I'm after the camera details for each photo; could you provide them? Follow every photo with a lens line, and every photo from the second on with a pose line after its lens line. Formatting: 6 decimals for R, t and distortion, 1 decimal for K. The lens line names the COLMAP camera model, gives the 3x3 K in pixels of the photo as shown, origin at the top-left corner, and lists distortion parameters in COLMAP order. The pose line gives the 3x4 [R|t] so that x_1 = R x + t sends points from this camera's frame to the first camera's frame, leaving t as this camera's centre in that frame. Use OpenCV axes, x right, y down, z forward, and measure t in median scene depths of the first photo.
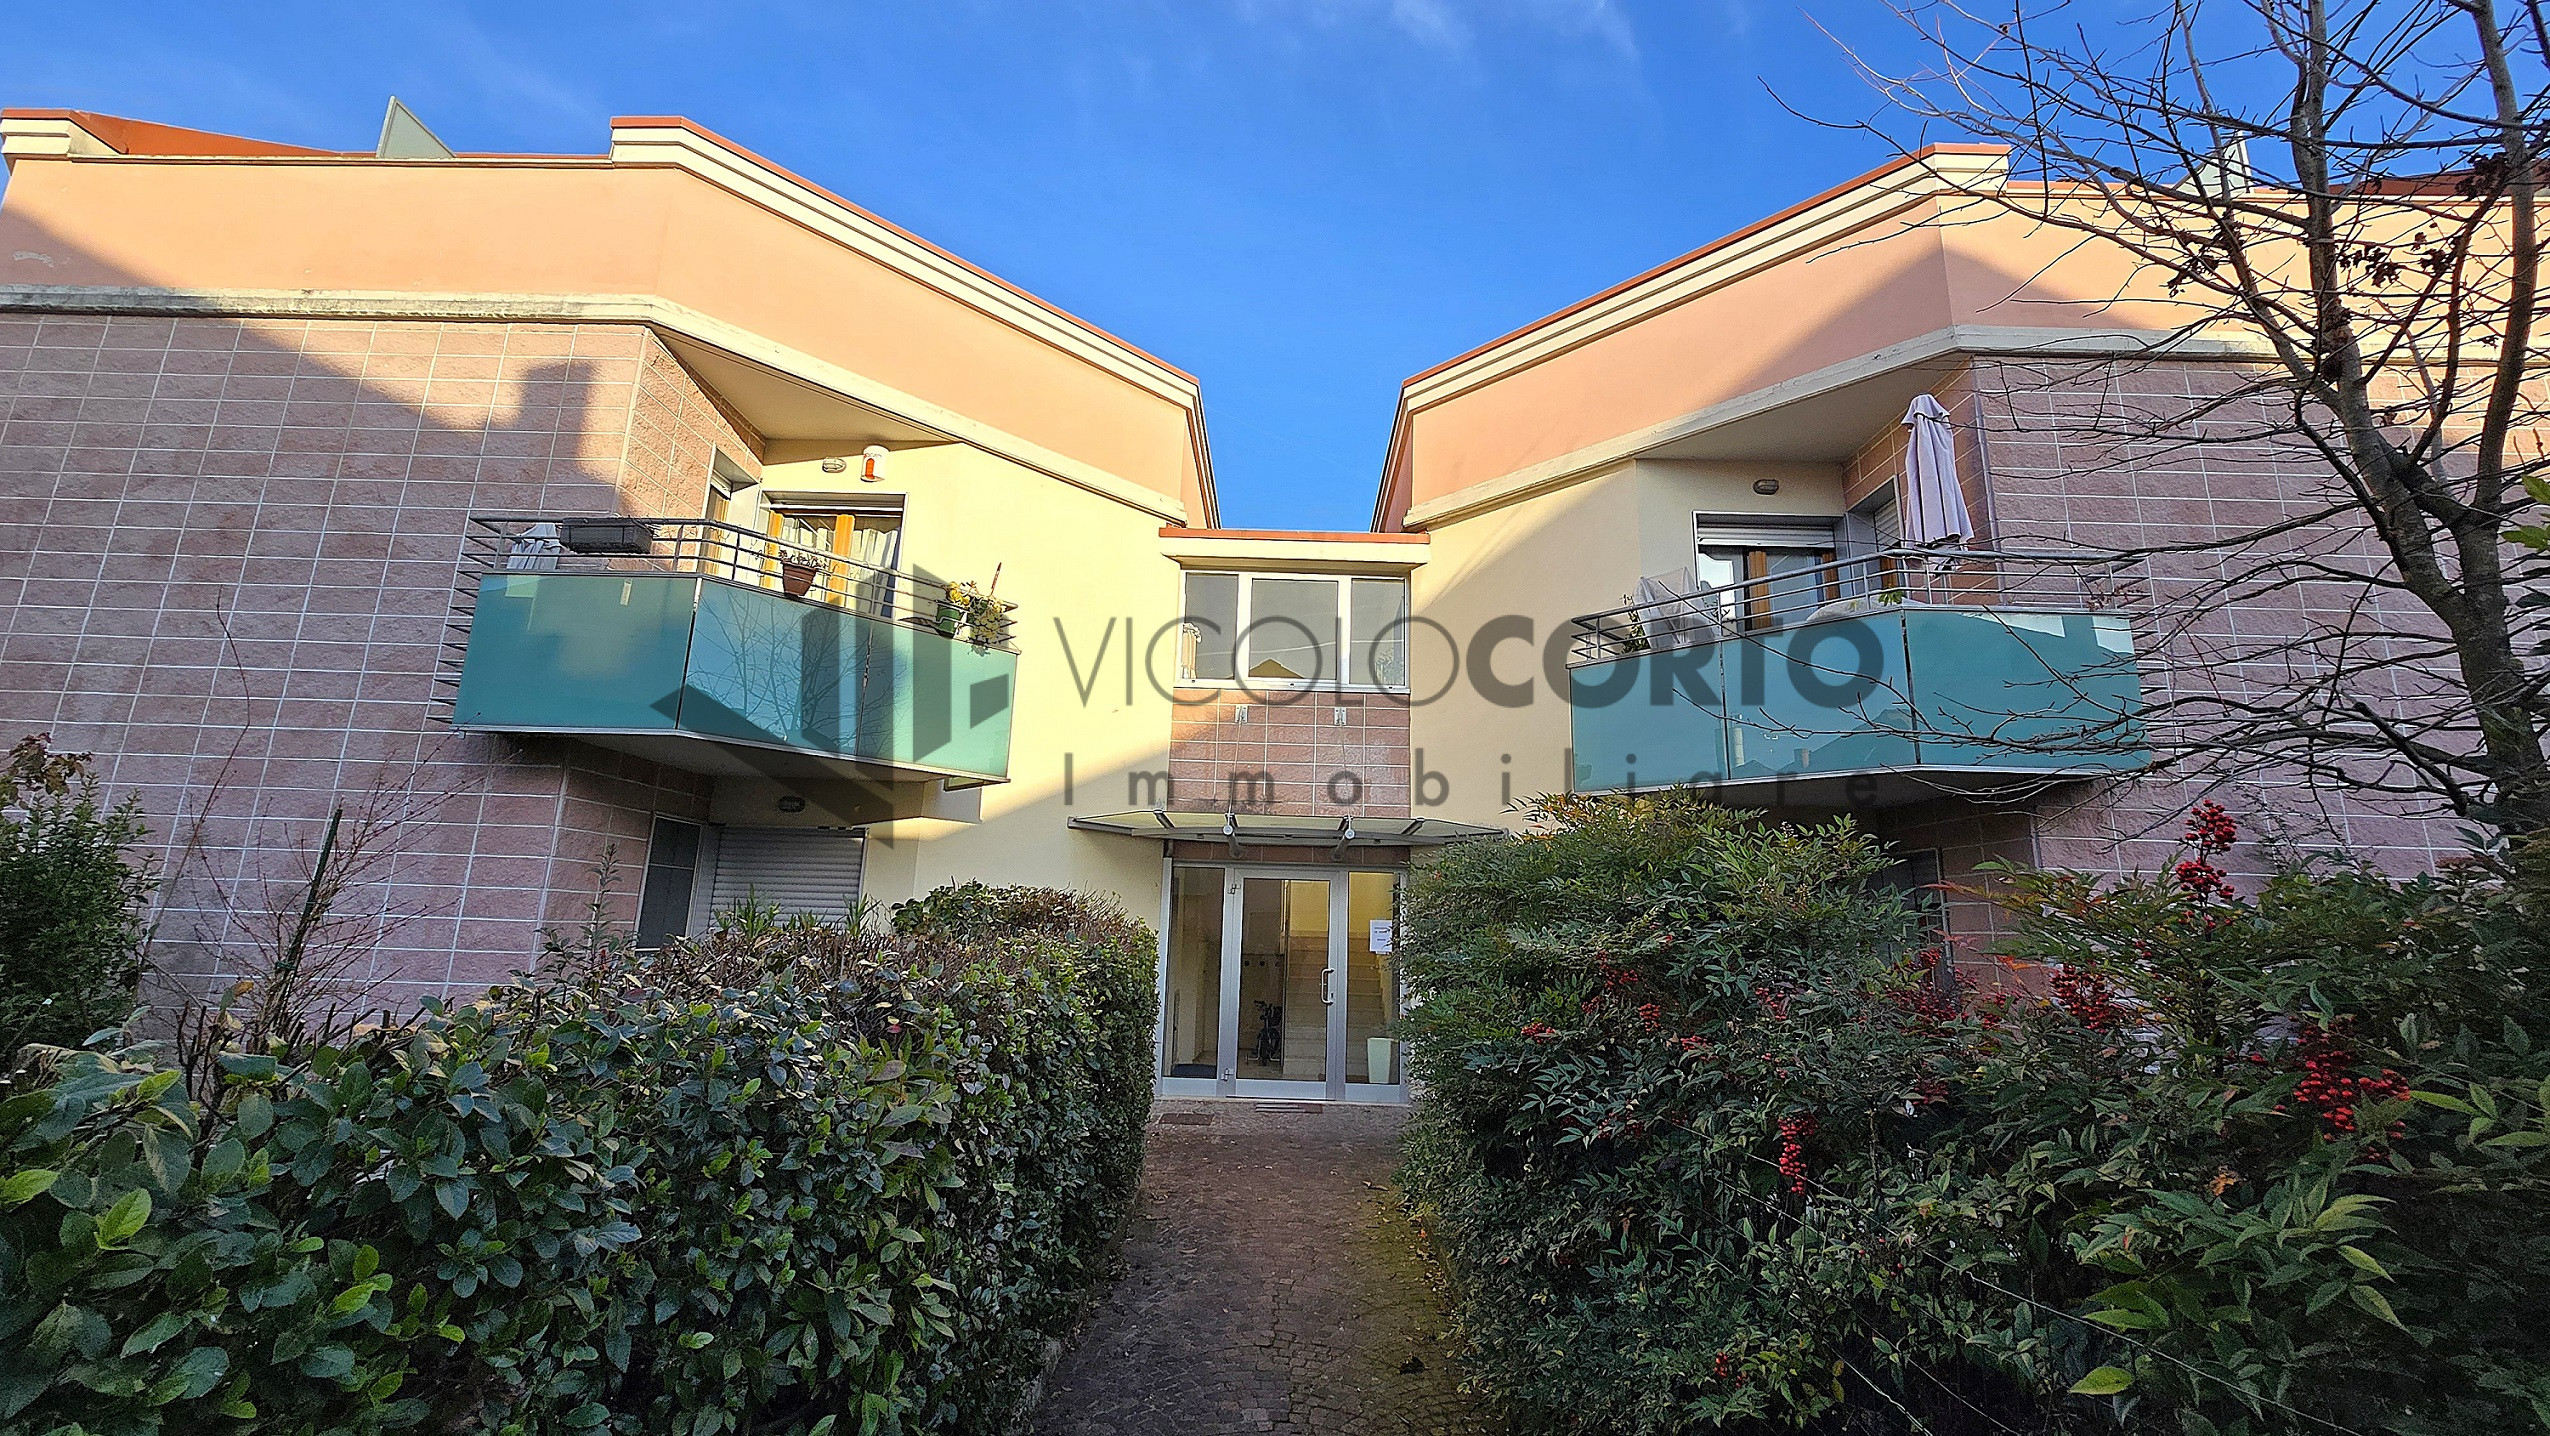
lens RADIAL K [[1043.5, 0, 1273.8], [0, 1043.5, 703.7], [0, 0, 1]] dist [-0.009706, 0.003566]
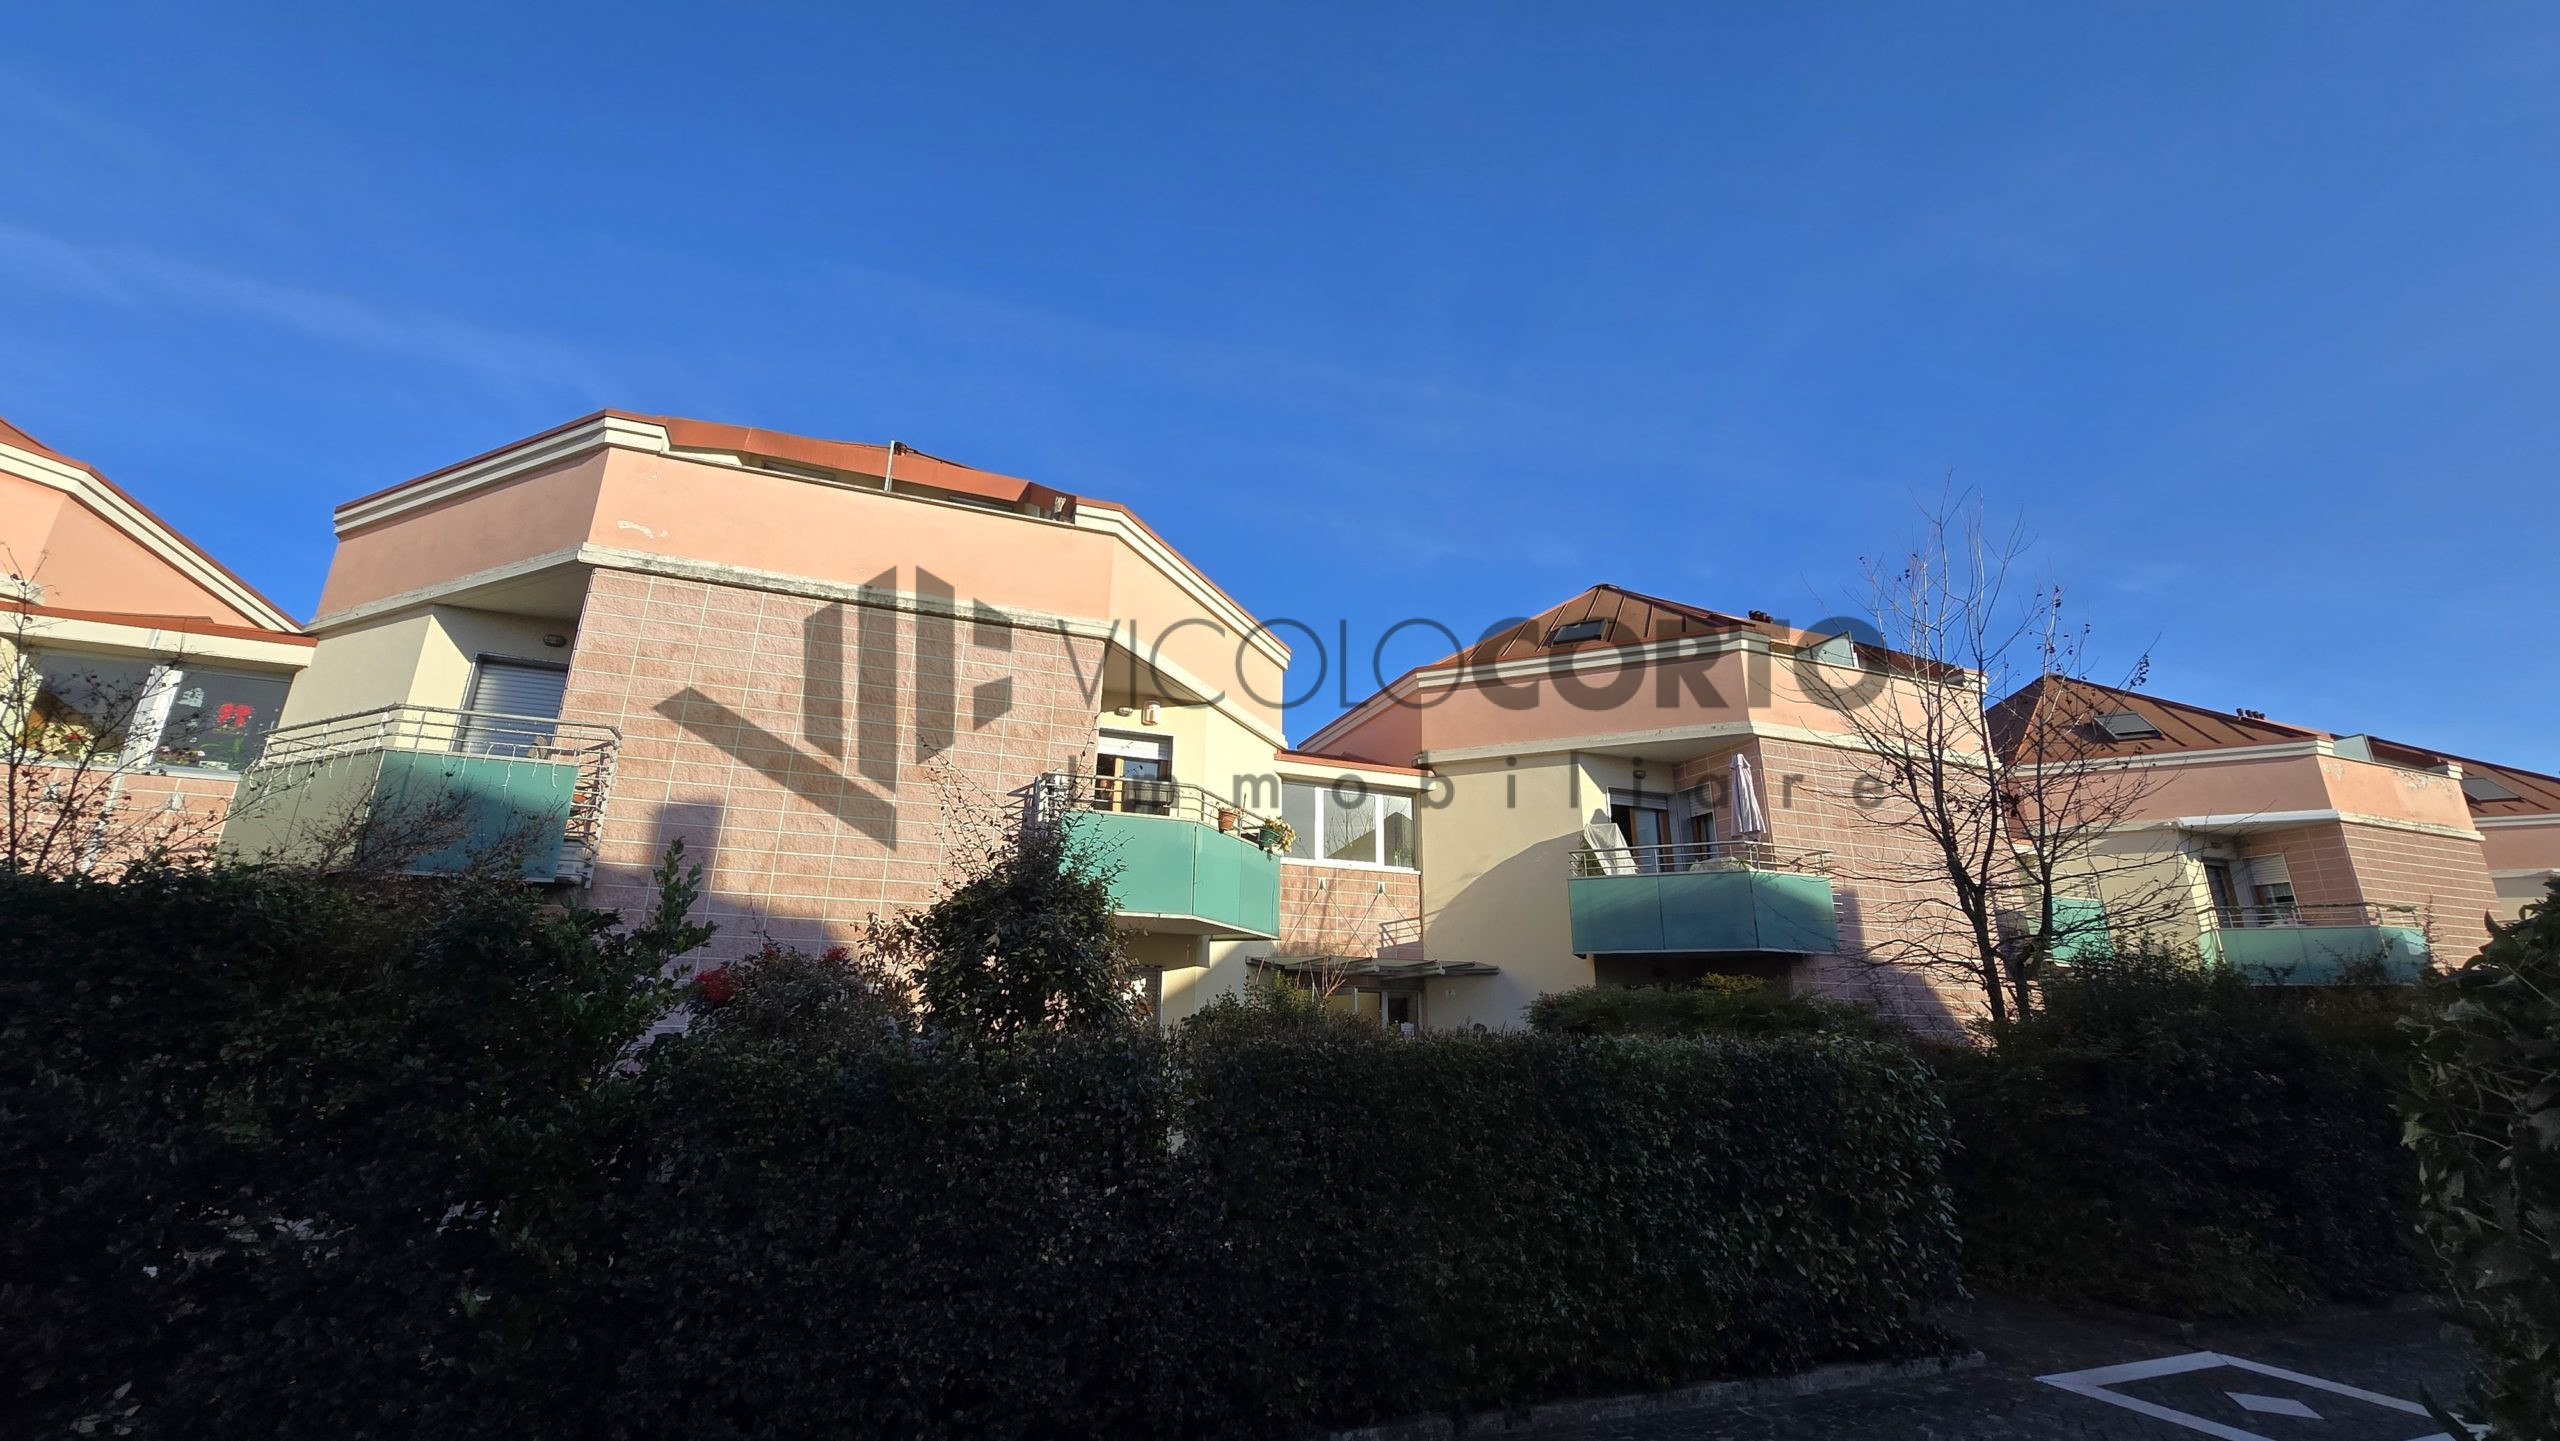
lens RADIAL K [[1047.6, 0, 1278.8], [0, 1047.6, 706.1], [0, 0, 1]] dist [-0.009706, 0.003566]
pose [[0.929197, 0.098328, 0.356266, -1.003751], [-0.067994, 0.992986, -0.096721, -0.146526], [-0.363278, 0.065649, 0.929365, -0.601874]]
